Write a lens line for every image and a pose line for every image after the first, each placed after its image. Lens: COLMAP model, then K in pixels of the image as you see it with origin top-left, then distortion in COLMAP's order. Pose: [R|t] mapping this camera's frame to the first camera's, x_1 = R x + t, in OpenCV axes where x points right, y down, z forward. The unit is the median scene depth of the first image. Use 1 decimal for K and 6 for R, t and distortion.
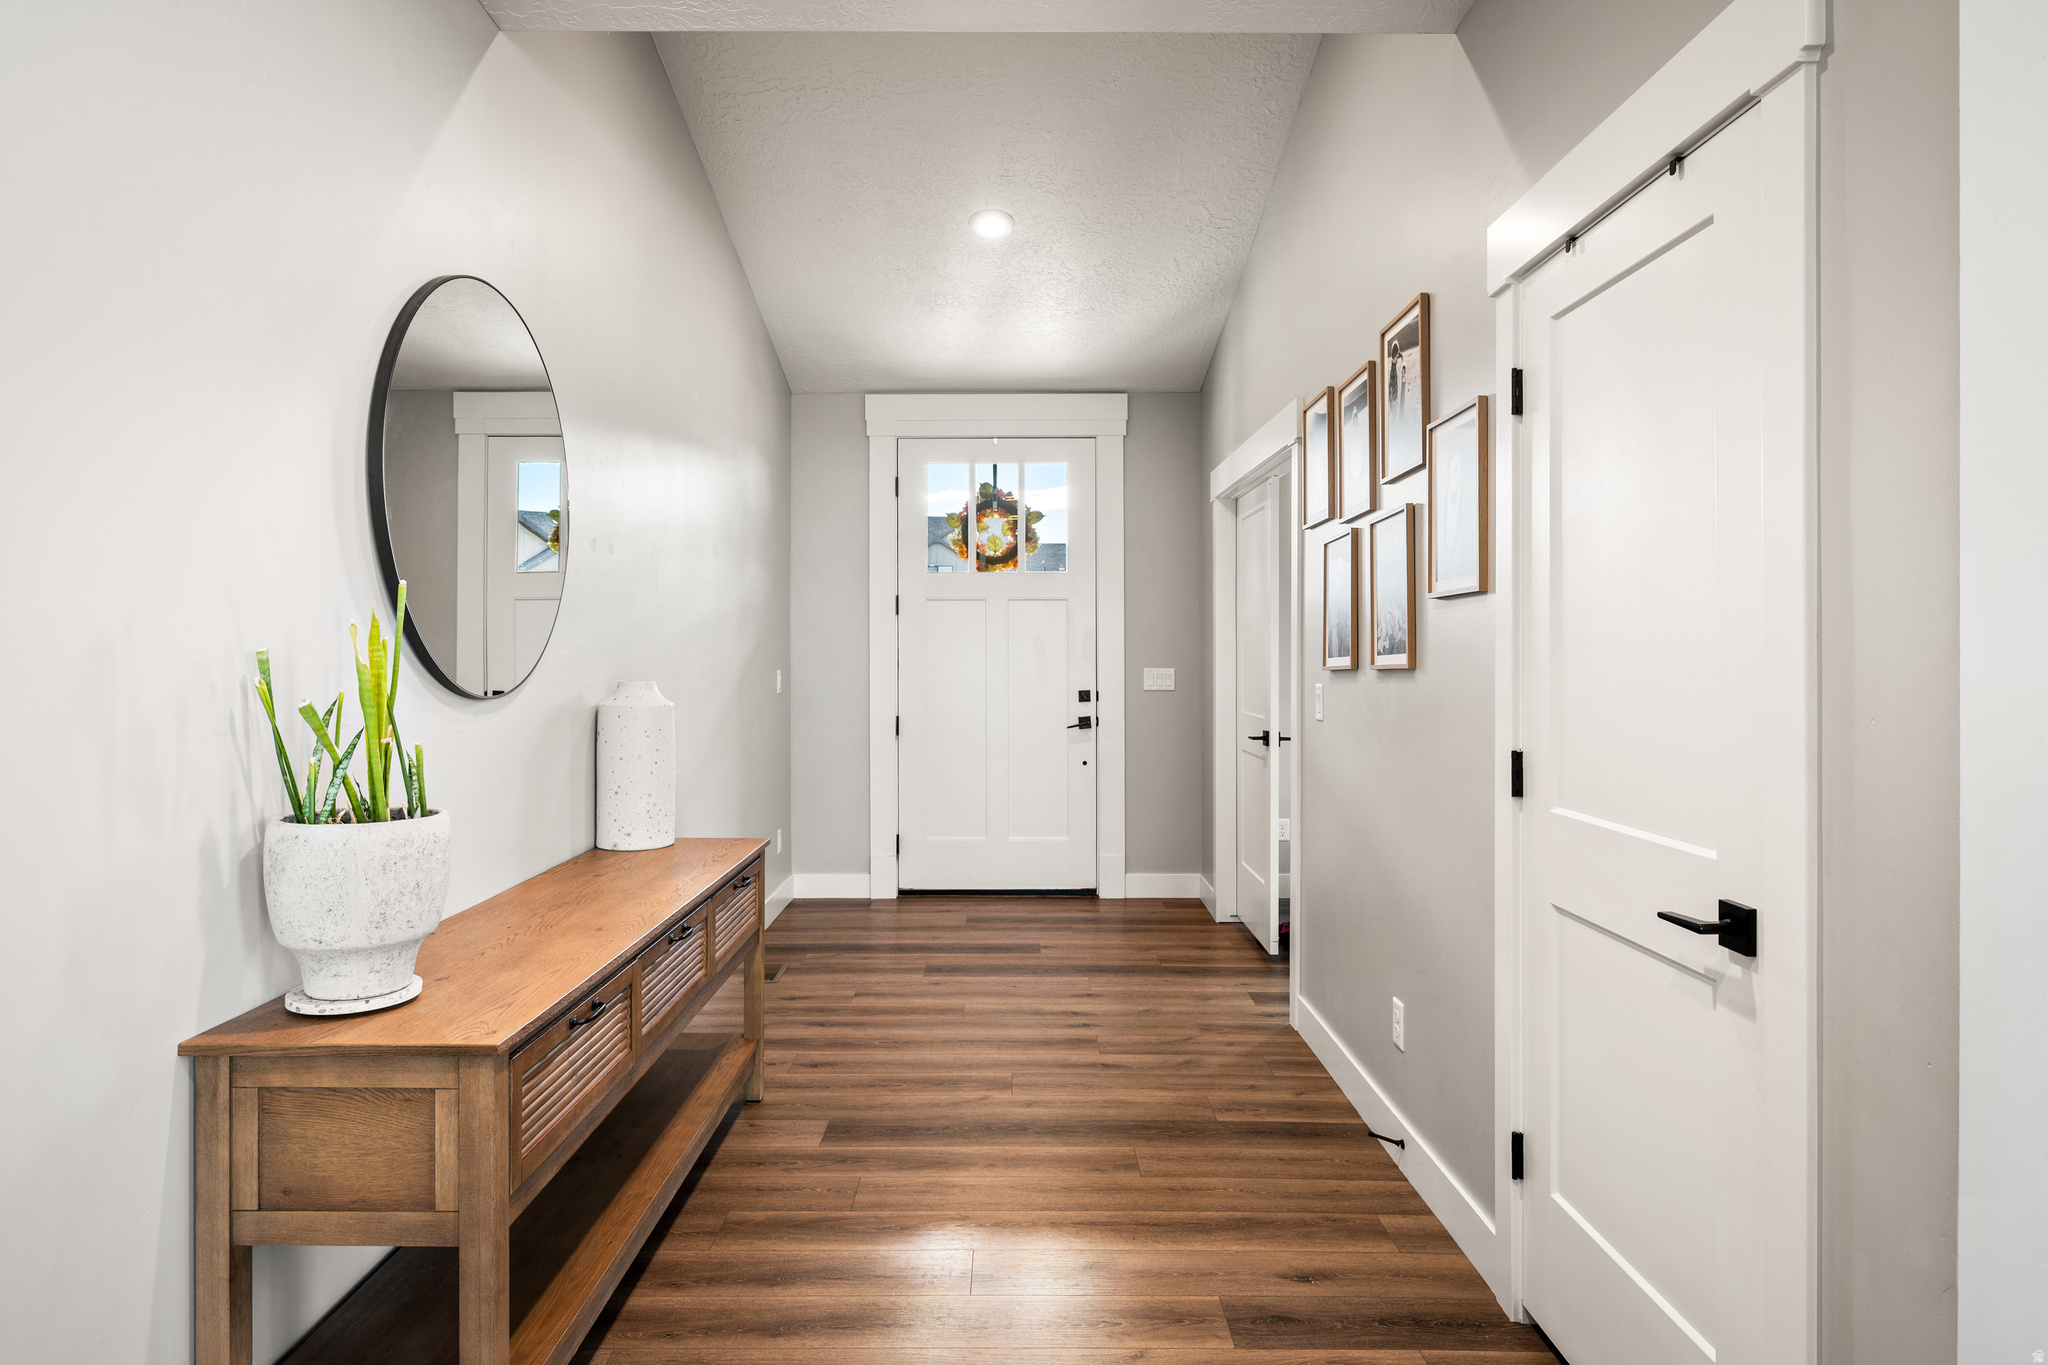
lens RADIAL K [[1075.8, 0, 1018.0], [0, 1075.8, 664.8], [0, 0, 1]] dist [-0.003816, -0.000337]
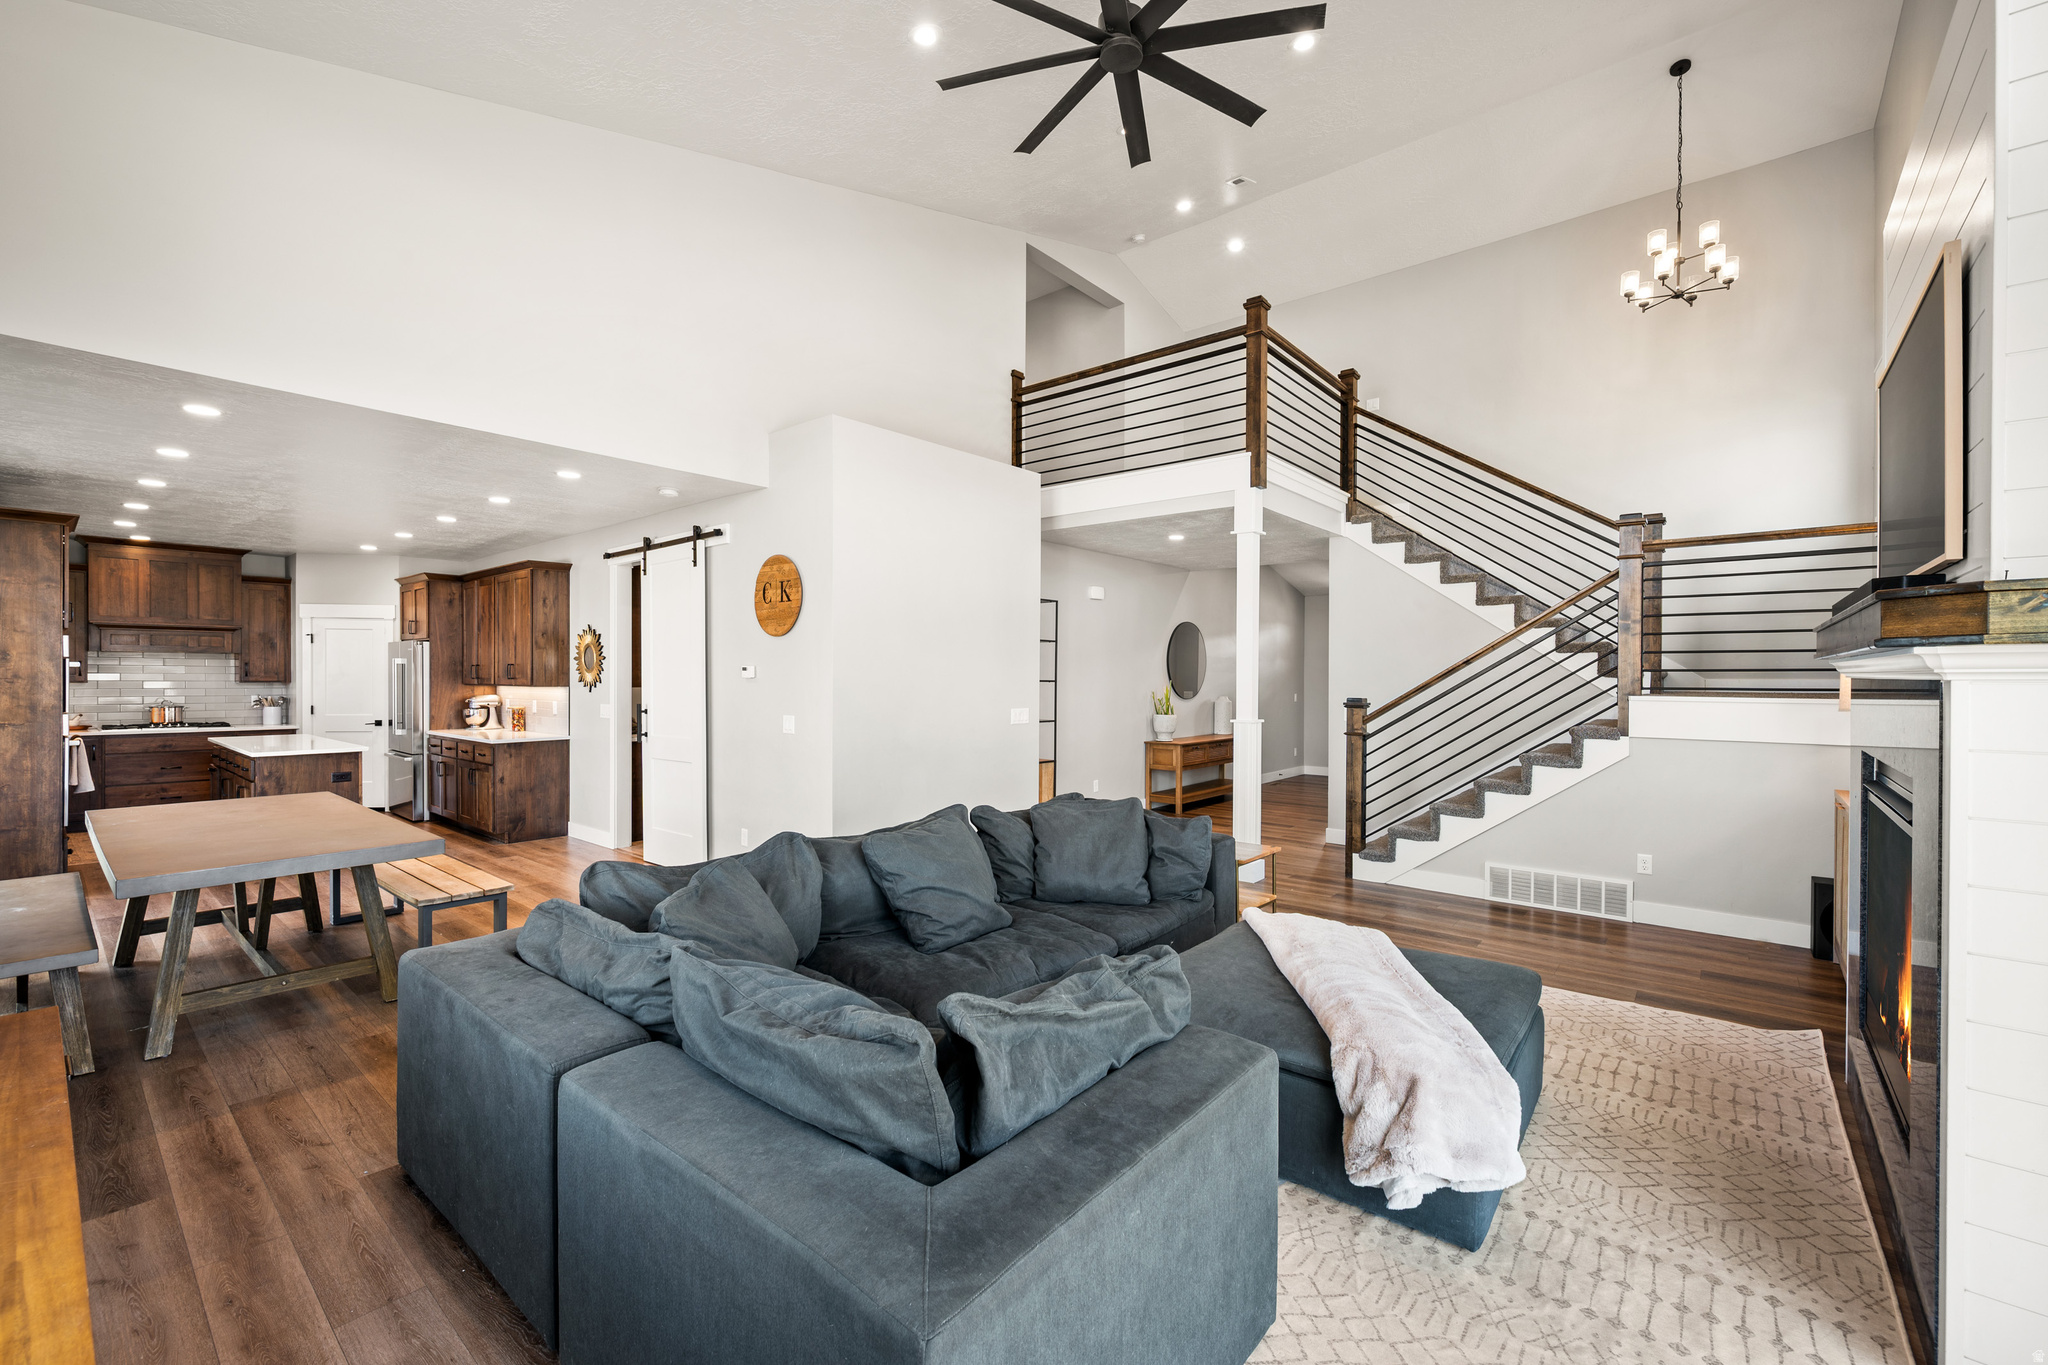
lens RADIAL K [[858.4, 0, 1031.5], [0, 858.4, 681.2], [0, 0, 1]] dist [-0.010656, -0.000360]
pose [[0.769656, 0.008023, -0.638408, 0.712356], [-0.008938, 0.999958, 0.001791, -0.022326], [0.638396, 0.004328, 0.769696, -1.203738]]
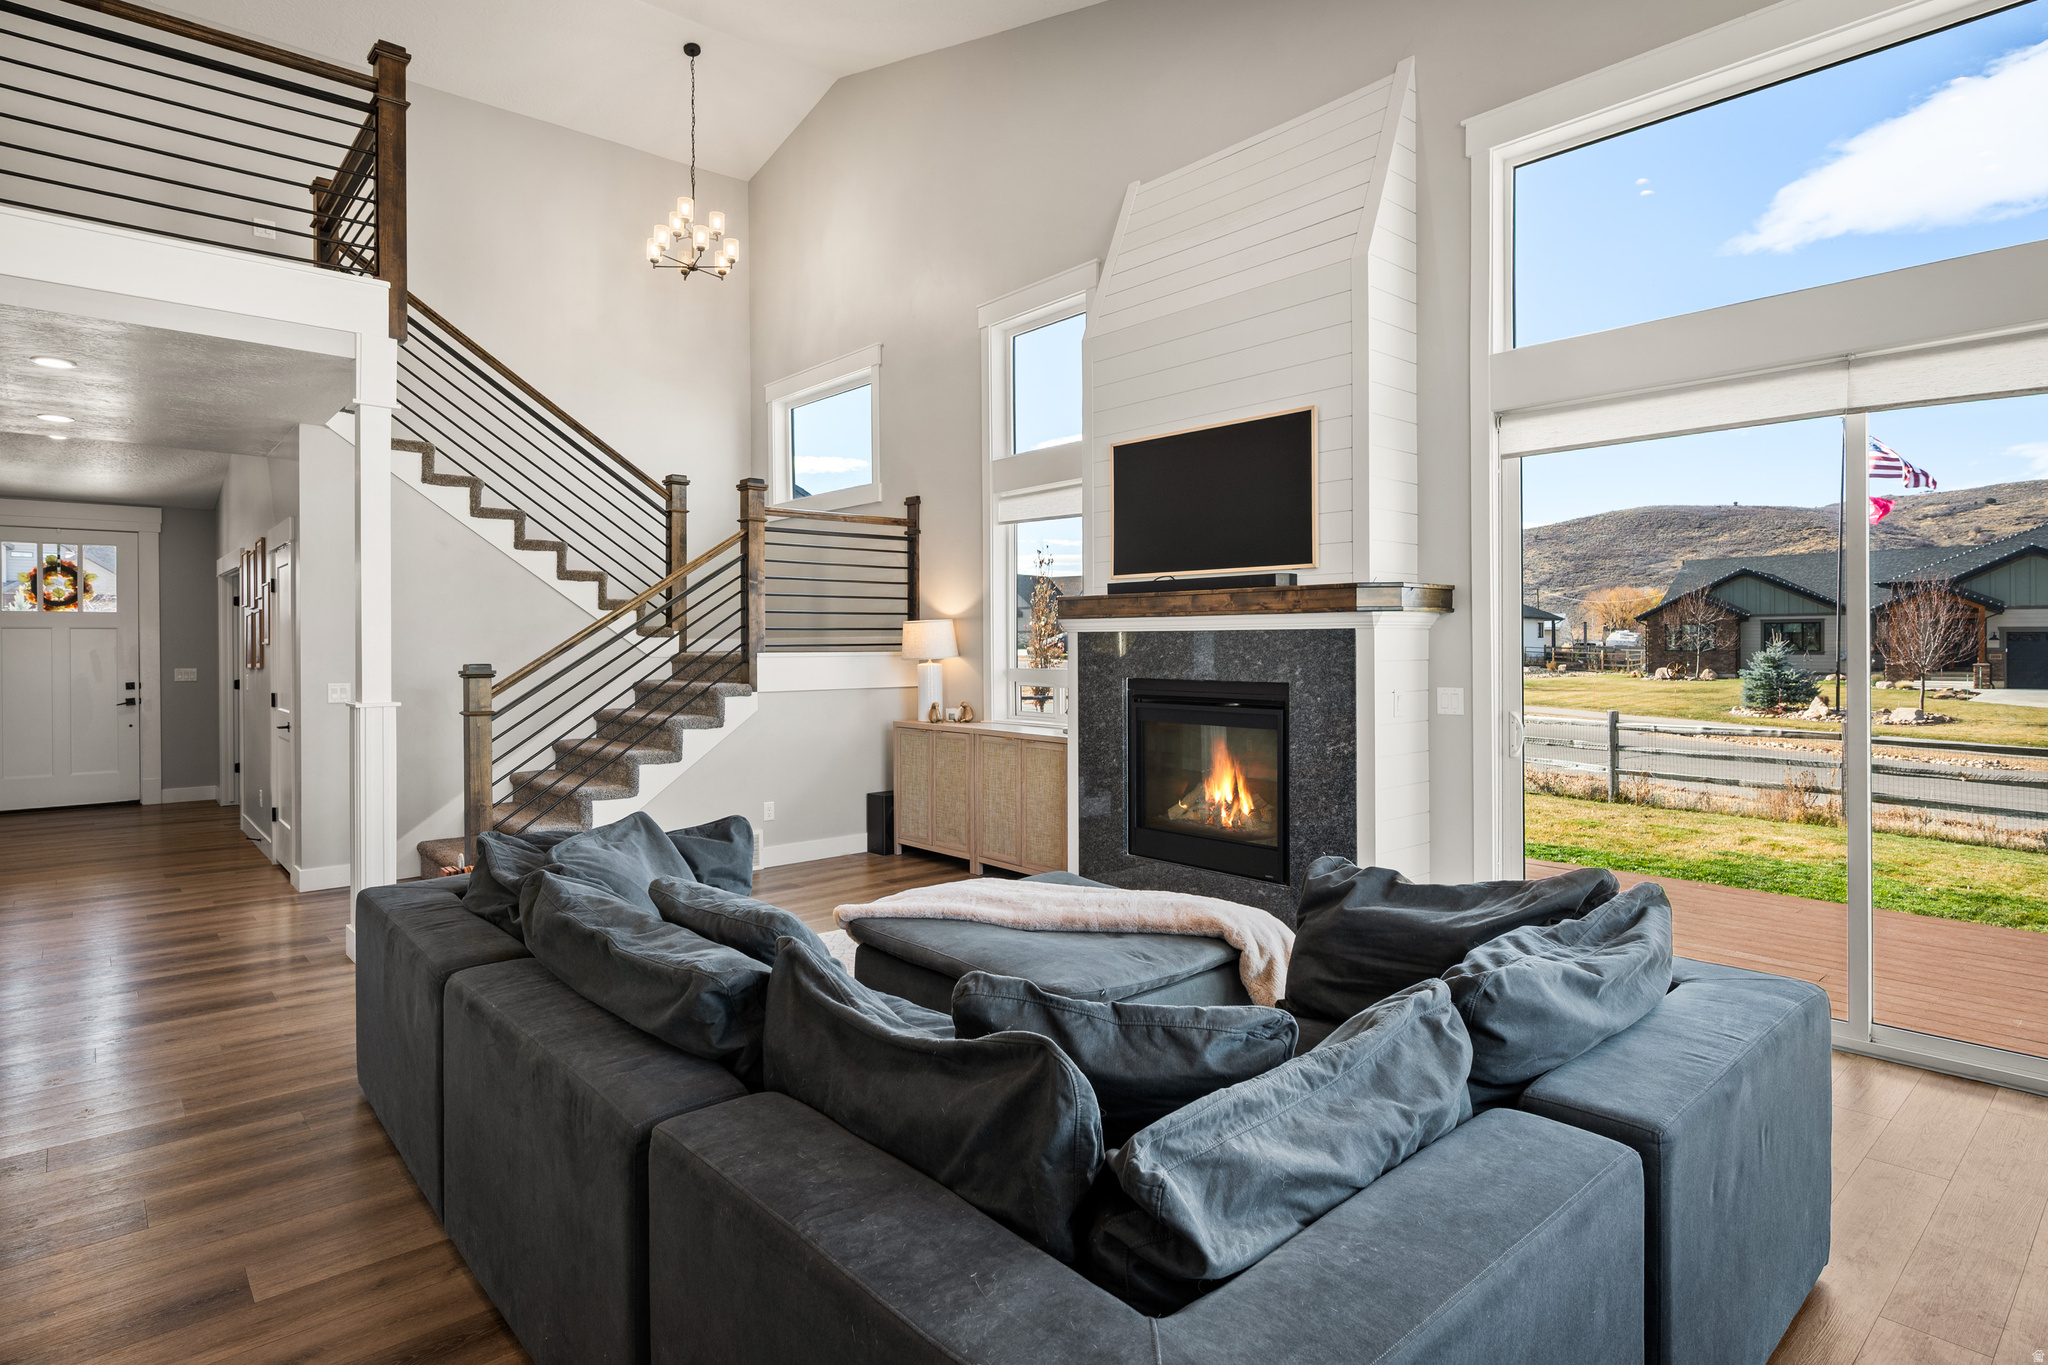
lens RADIAL K [[1046.3, 0, 1047.0], [0, 1046.3, 648.1], [0, 0, 1]] dist [-0.014136, -0.002016]
pose [[0.736100, -0.002209, 0.676869, 0.023580], [0.010323, 0.999915, -0.007963, -0.002438], [-0.676794, 0.012849, 0.736061, -1.167817]]
